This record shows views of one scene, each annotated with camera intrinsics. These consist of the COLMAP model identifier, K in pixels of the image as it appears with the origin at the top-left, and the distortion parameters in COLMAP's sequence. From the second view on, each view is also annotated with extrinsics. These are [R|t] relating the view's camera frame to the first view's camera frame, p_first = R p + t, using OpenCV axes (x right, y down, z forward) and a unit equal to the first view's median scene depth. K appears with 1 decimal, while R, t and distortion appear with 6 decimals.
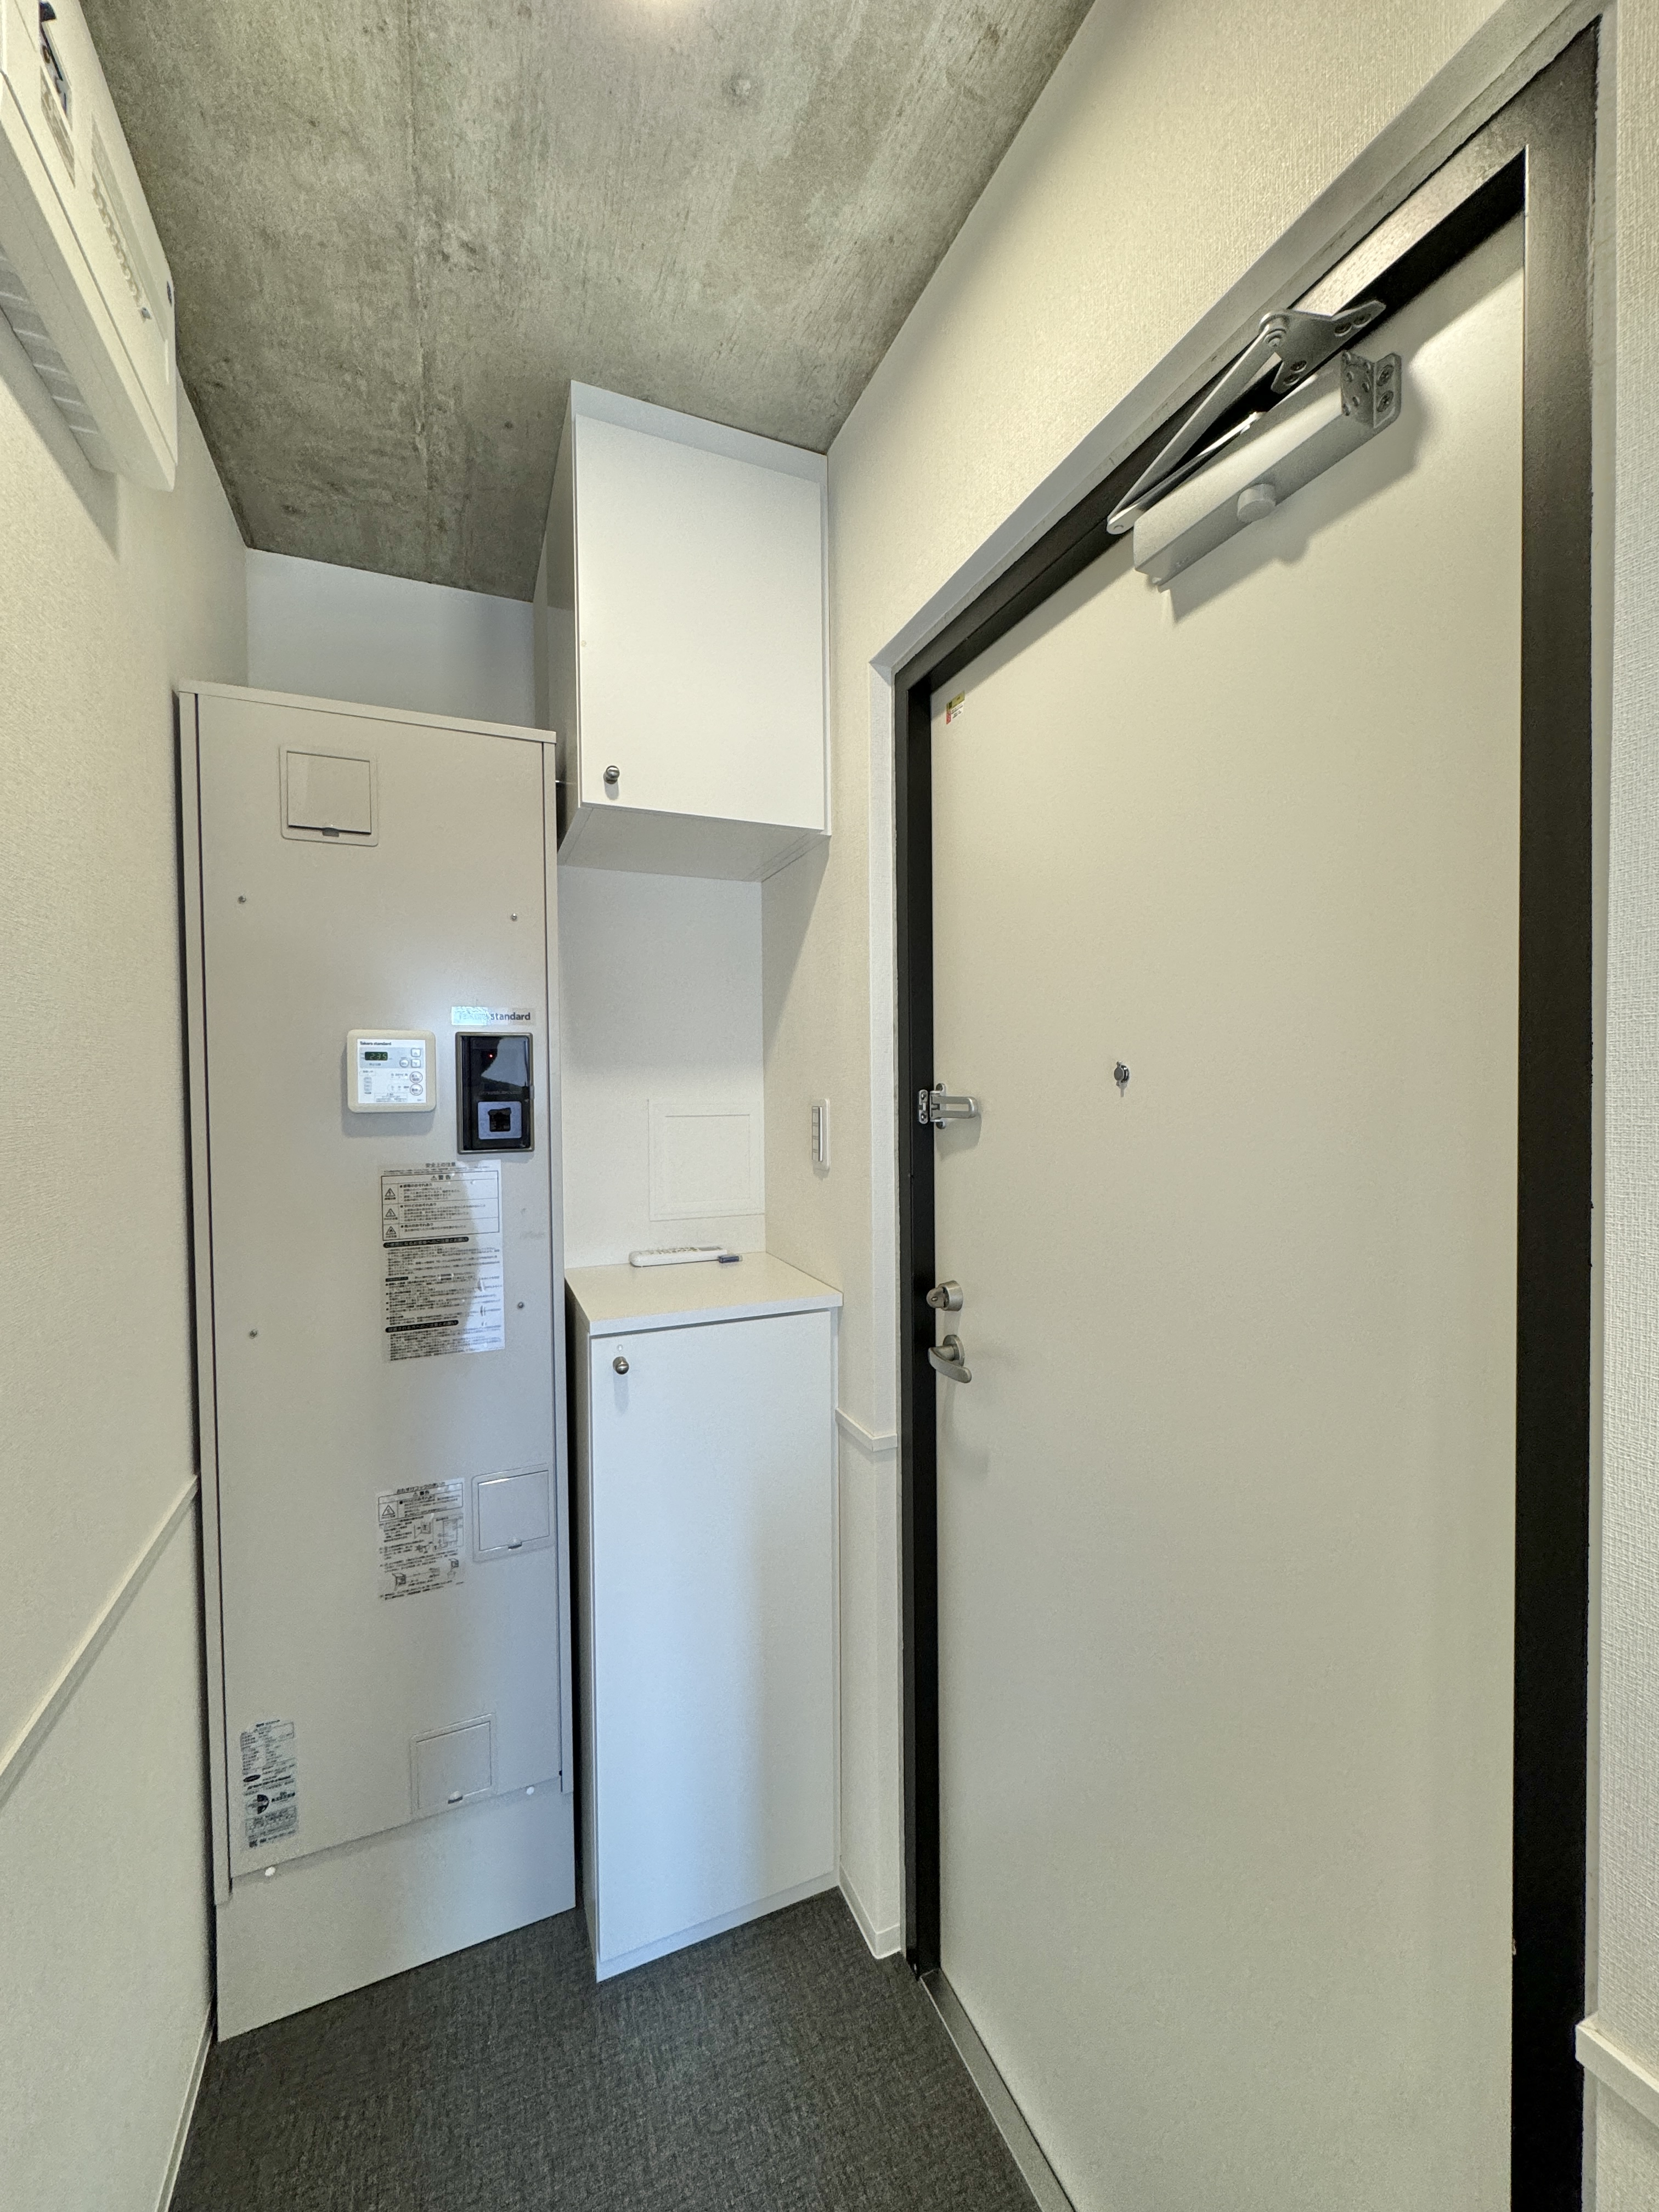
lens RADIAL K [[881.2, 0, 830.5], [0, 881.2, 1104.2], [0, 0, 1]] dist [-0.001250, 0.000336]
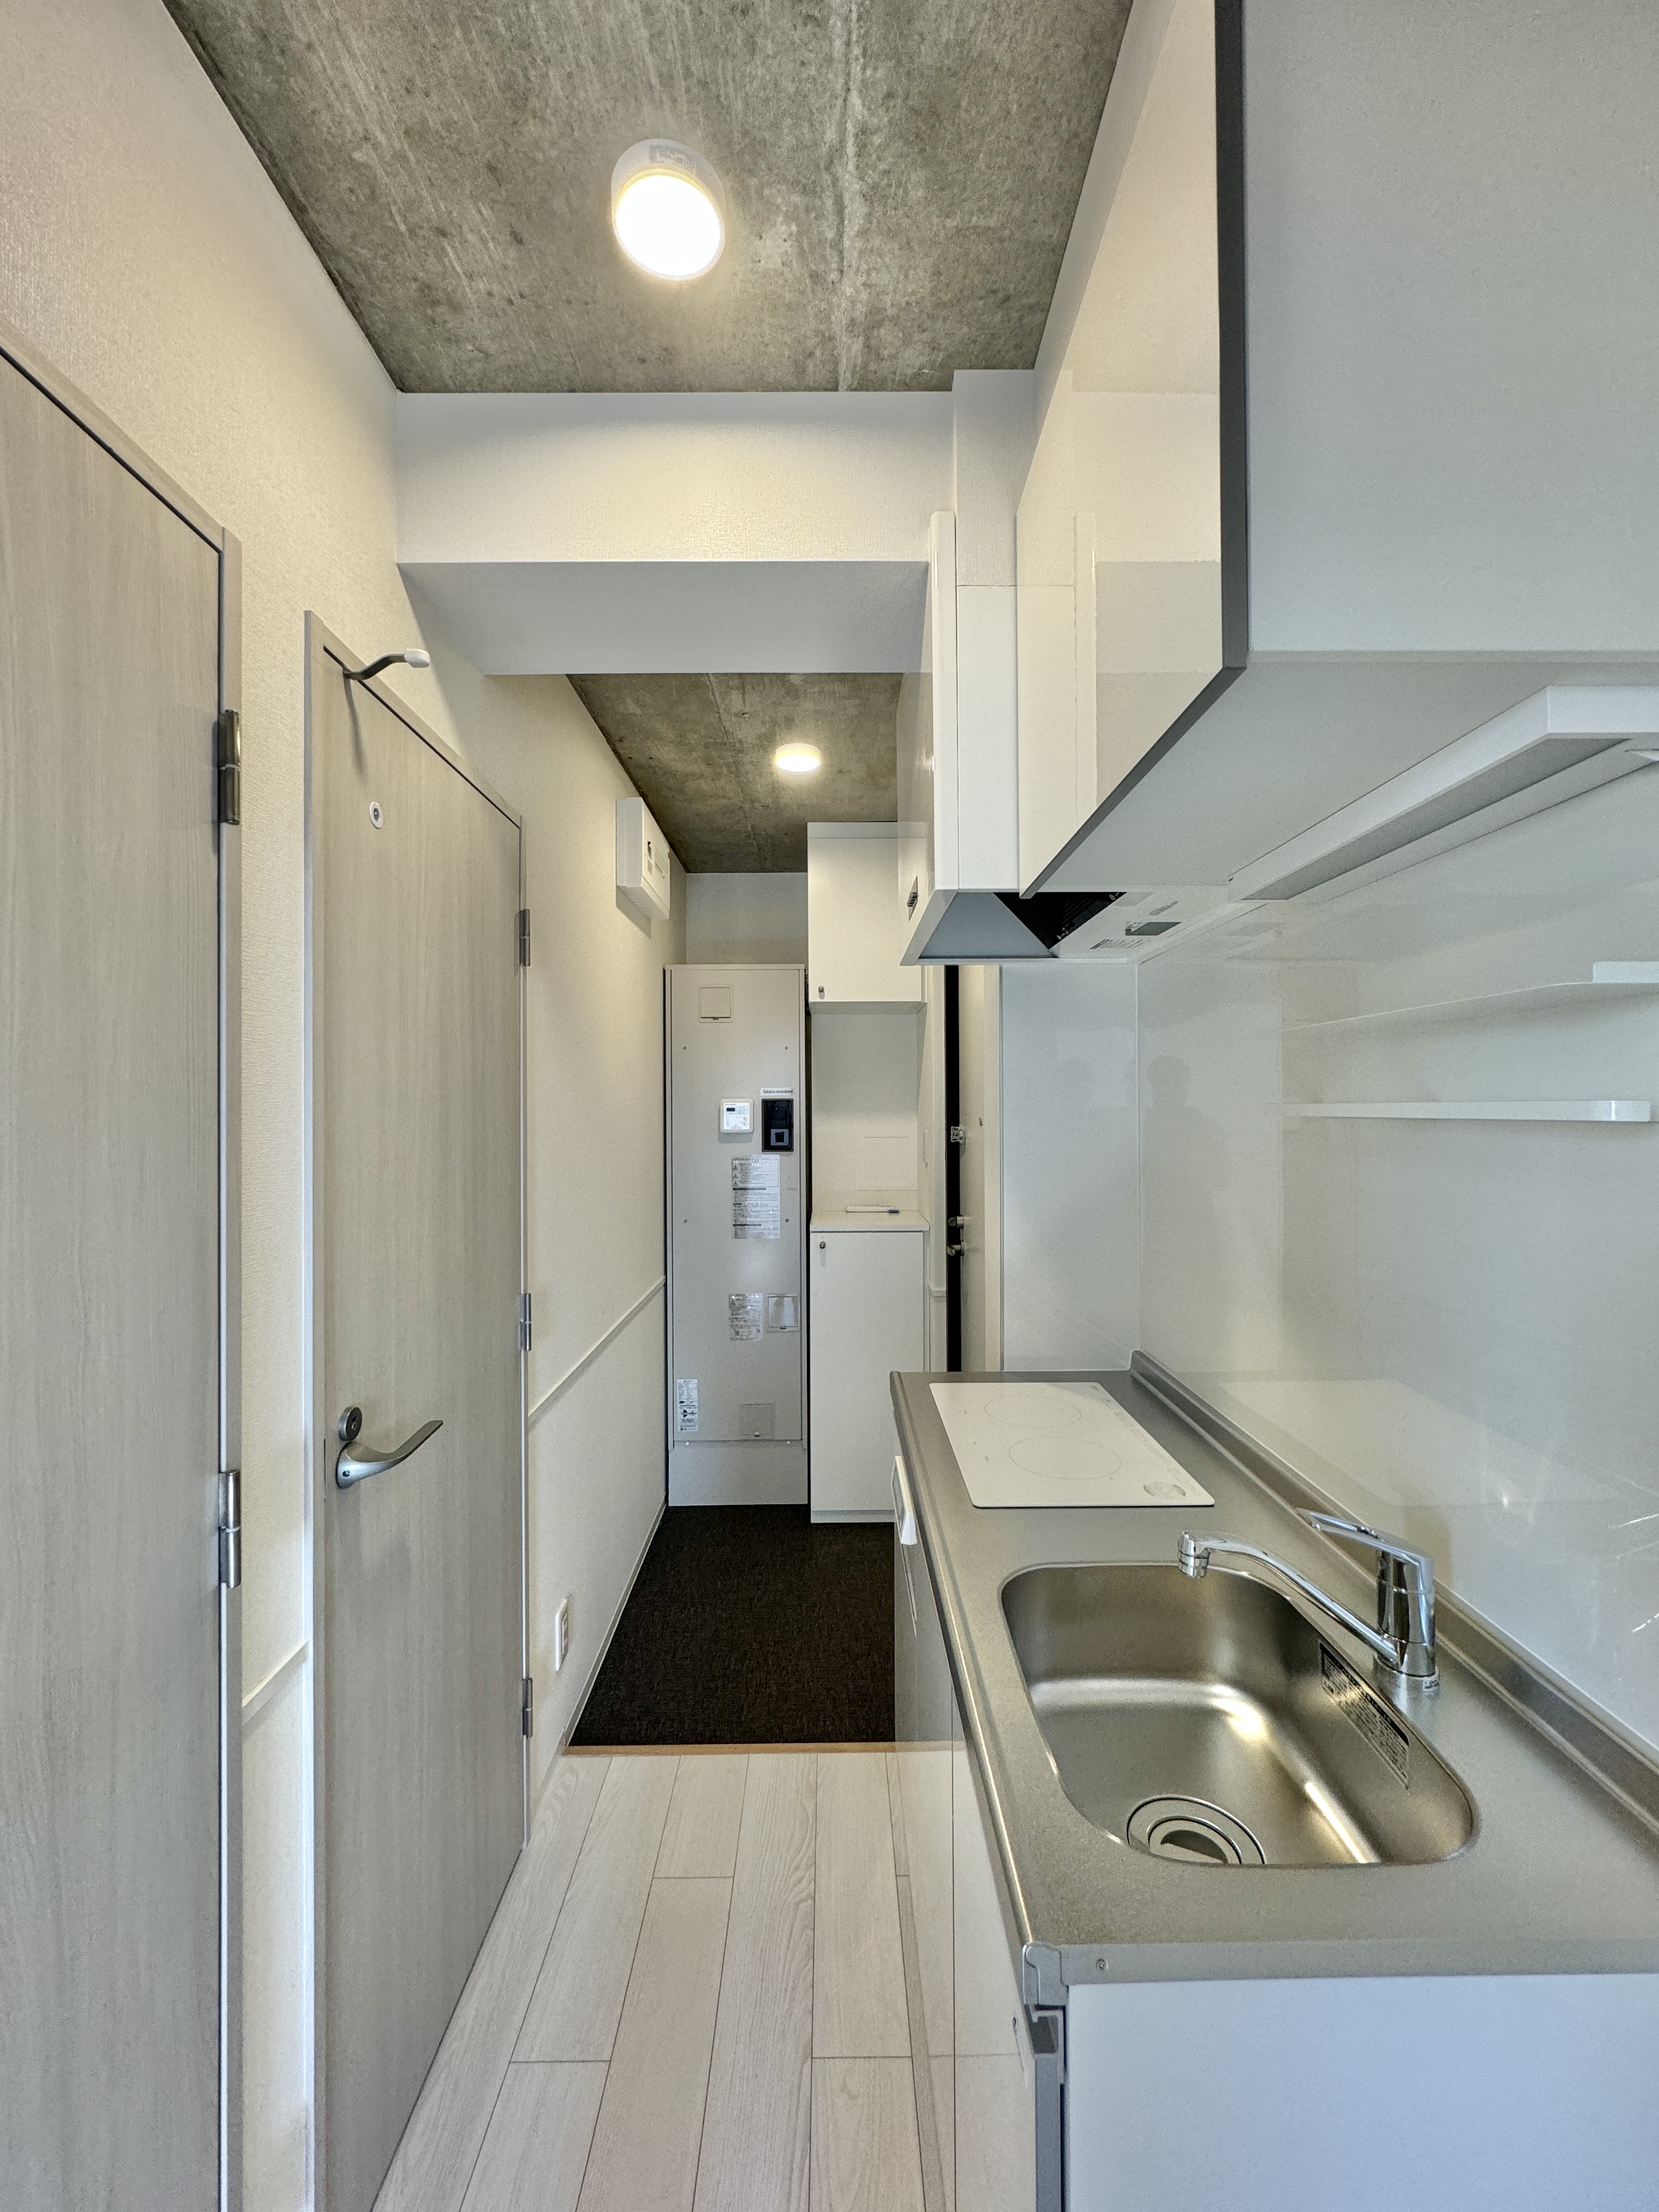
lens RADIAL K [[881.2, 0, 830.4], [0, 881.2, 1109.0], [0, 0, 1]] dist [-0.001250, 0.000336]
pose [[0.923176, 0.004228, -0.384355, 0.645150], [-0.013825, 0.999658, -0.022209, -0.006251], [0.384130, 0.025817, 0.922918, -1.090941]]
